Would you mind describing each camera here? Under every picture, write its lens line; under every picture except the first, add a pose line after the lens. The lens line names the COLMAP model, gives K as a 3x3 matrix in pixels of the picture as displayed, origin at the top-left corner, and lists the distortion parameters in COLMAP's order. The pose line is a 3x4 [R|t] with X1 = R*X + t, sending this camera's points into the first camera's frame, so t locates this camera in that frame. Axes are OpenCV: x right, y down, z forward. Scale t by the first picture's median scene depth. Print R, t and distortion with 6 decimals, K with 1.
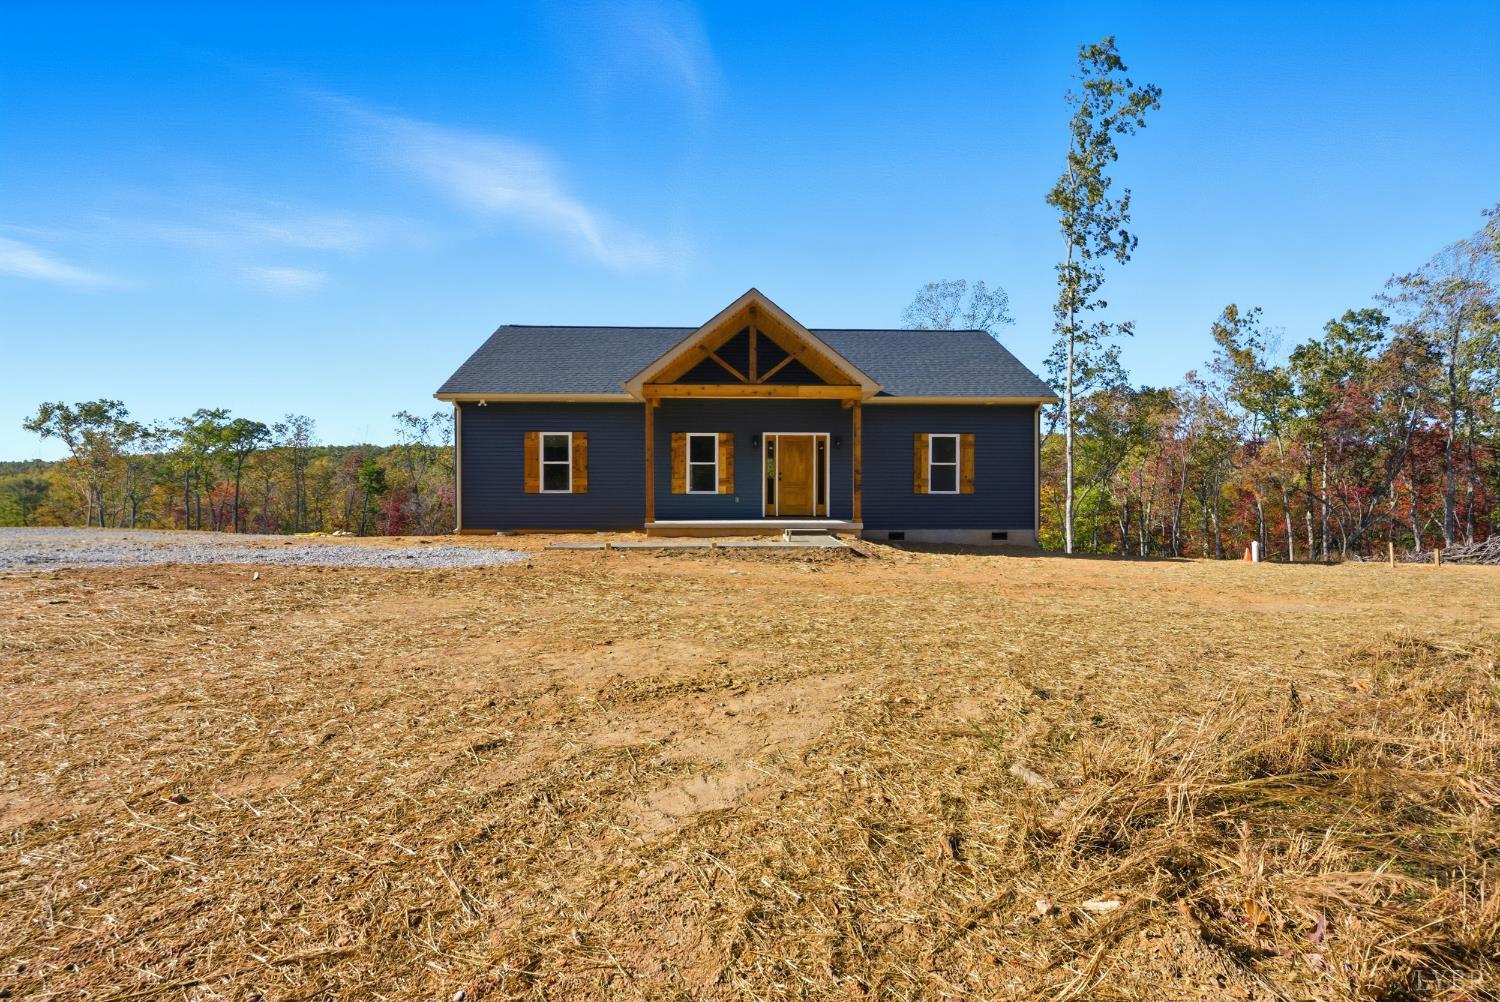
lens RADIAL K [[639.1, 0, 750.1], [0, 639.1, 487.9], [0, 0, 1]] dist [0.027983, -0.000037]
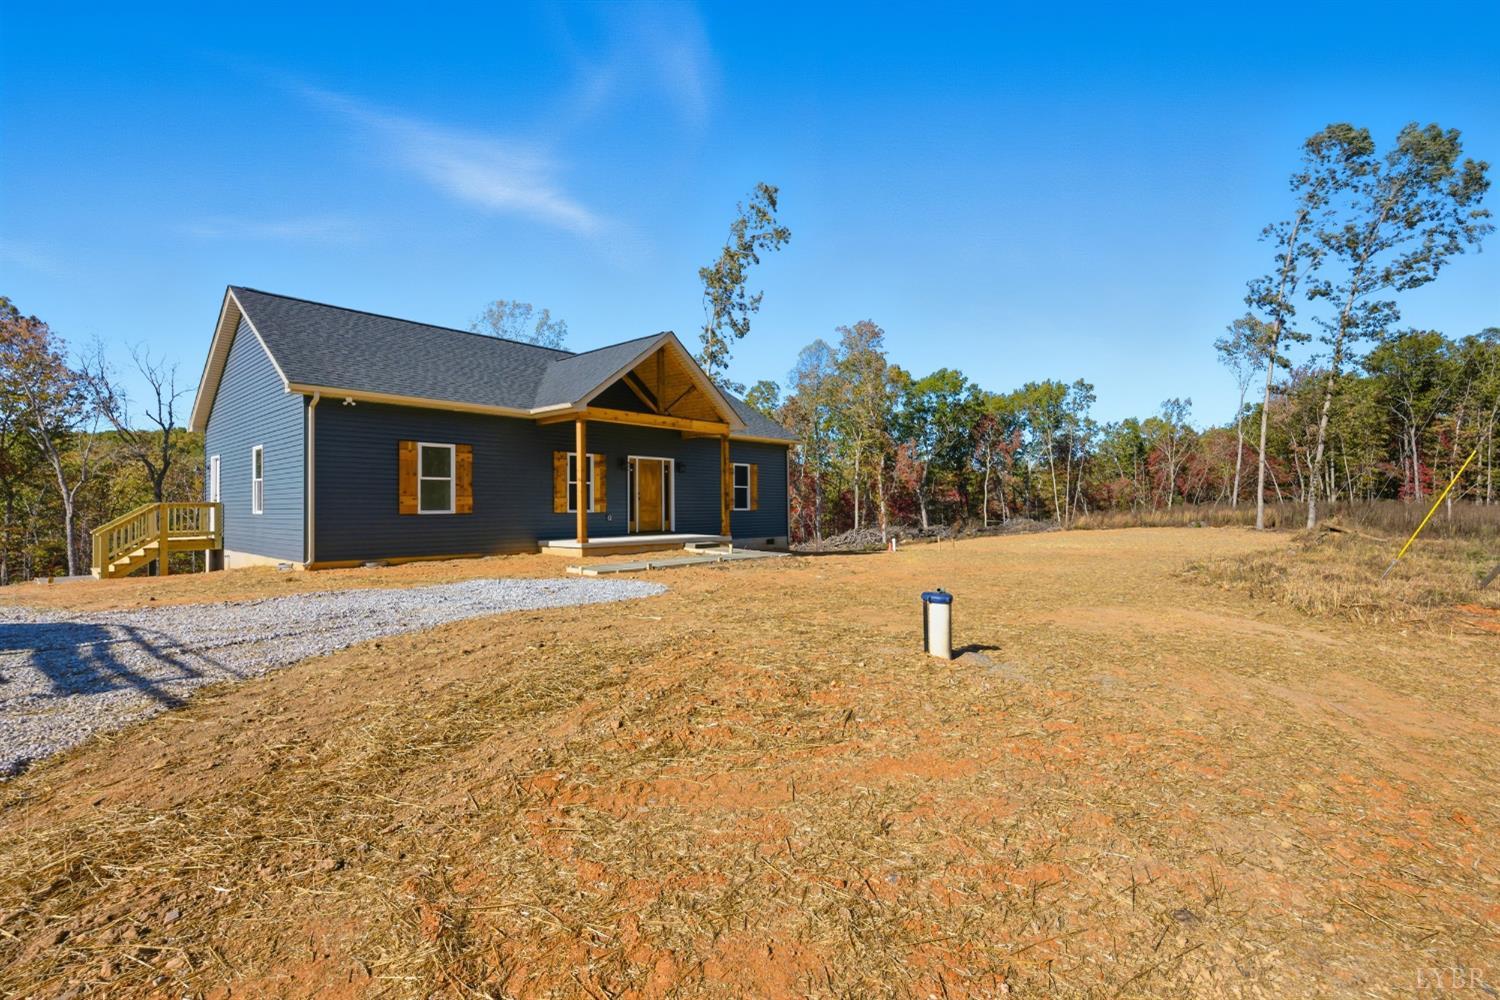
lens RADIAL K [[664.3, 0, 746.7], [0, 664.3, 492.9], [0, 0, 1]] dist [-0.002503, -0.000343]
pose [[0.690635, 0.009925, 0.723136, -0.658093], [0.002108, 0.999874, -0.015736, -0.005152], [-0.723201, 0.012392, 0.690527, 0.078160]]
